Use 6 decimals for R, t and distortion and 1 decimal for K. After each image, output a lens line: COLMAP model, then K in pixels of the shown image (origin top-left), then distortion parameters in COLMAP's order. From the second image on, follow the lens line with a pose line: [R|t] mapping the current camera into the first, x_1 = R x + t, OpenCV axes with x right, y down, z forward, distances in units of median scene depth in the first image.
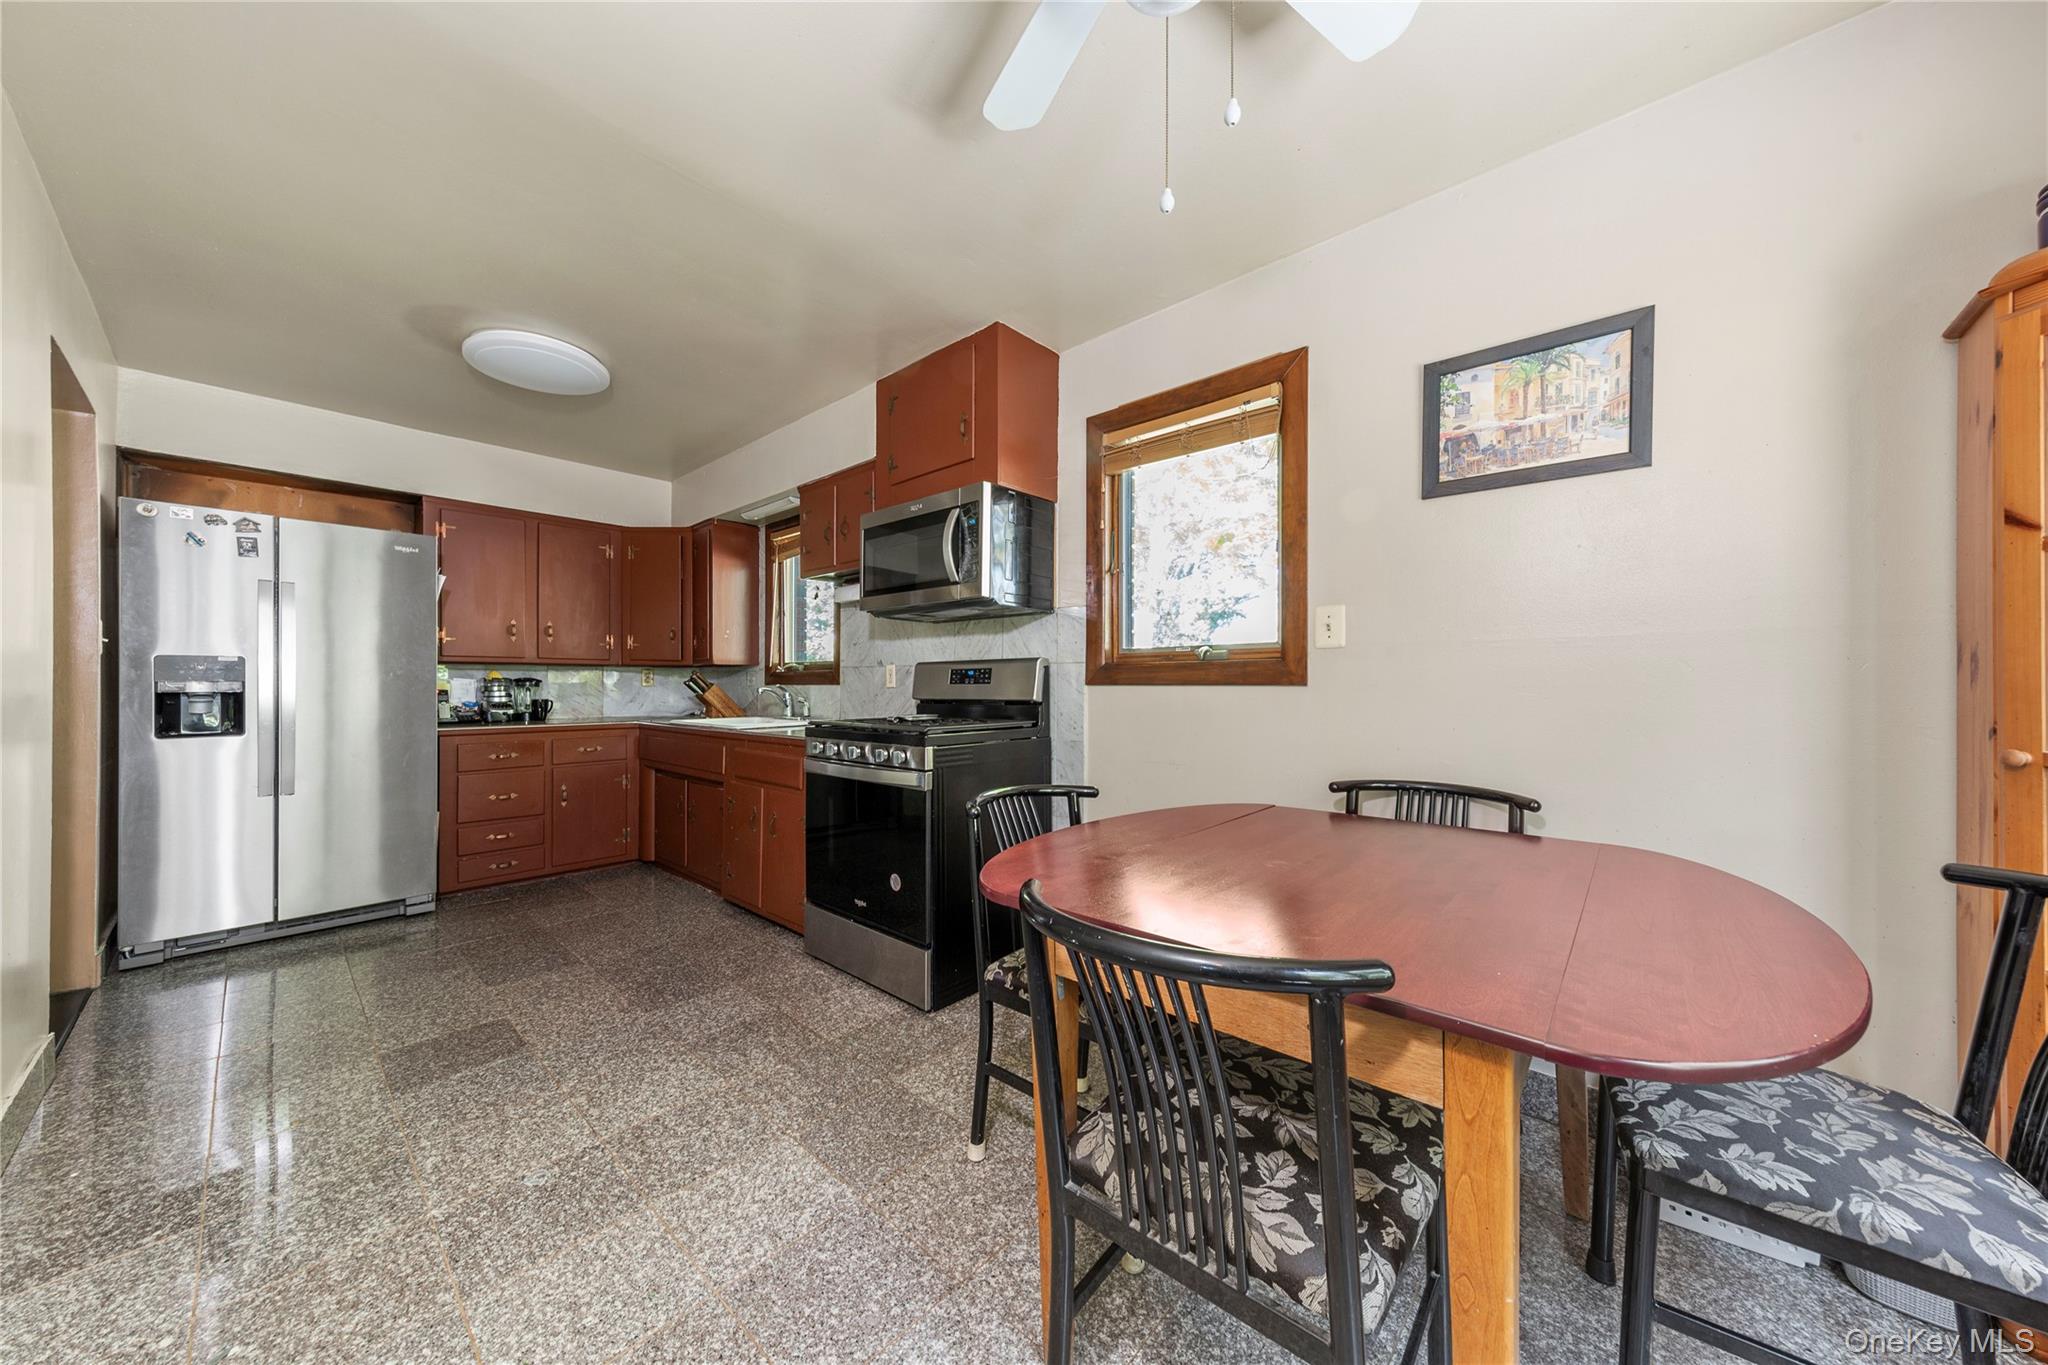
lens RADIAL K [[689.0, 0, 1024.0], [0, 689.0, 682.5], [0, 0, 1]] dist [-0.000901, -0.000147]
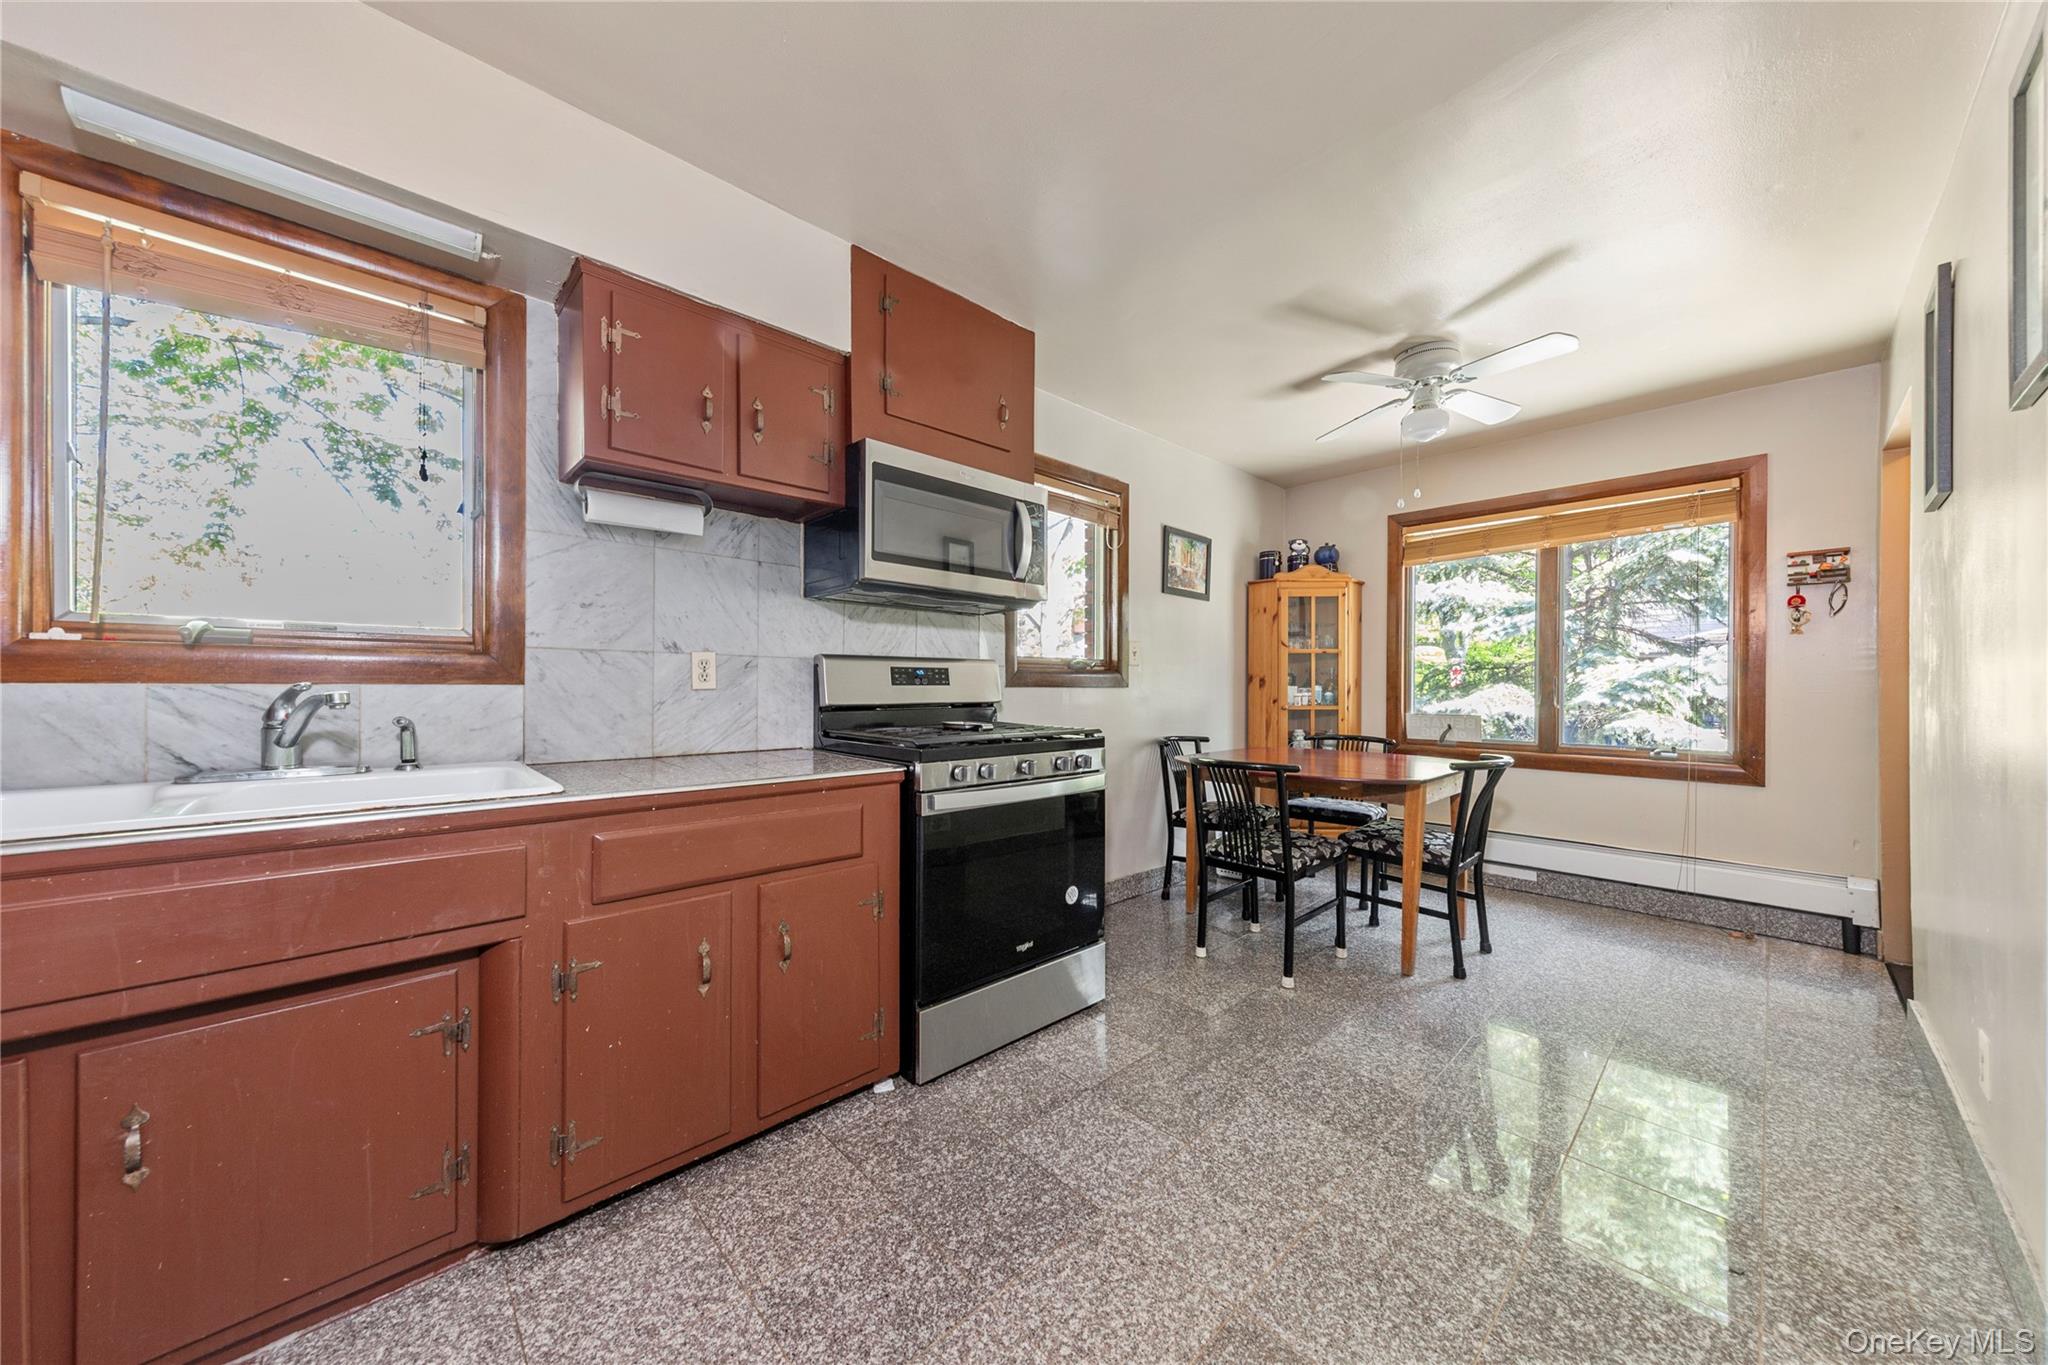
lens RADIAL K [[701.0, 0, 1024.0], [0, 701.0, 682.5], [0, 0, 1]] dist [0.001376, -0.000002]
pose [[0.085423, 0.009828, 0.996296, -1.465196], [-0.008489, 0.999922, -0.009136, 0.009395], [-0.996309, -0.007677, 0.085500, 1.250109]]
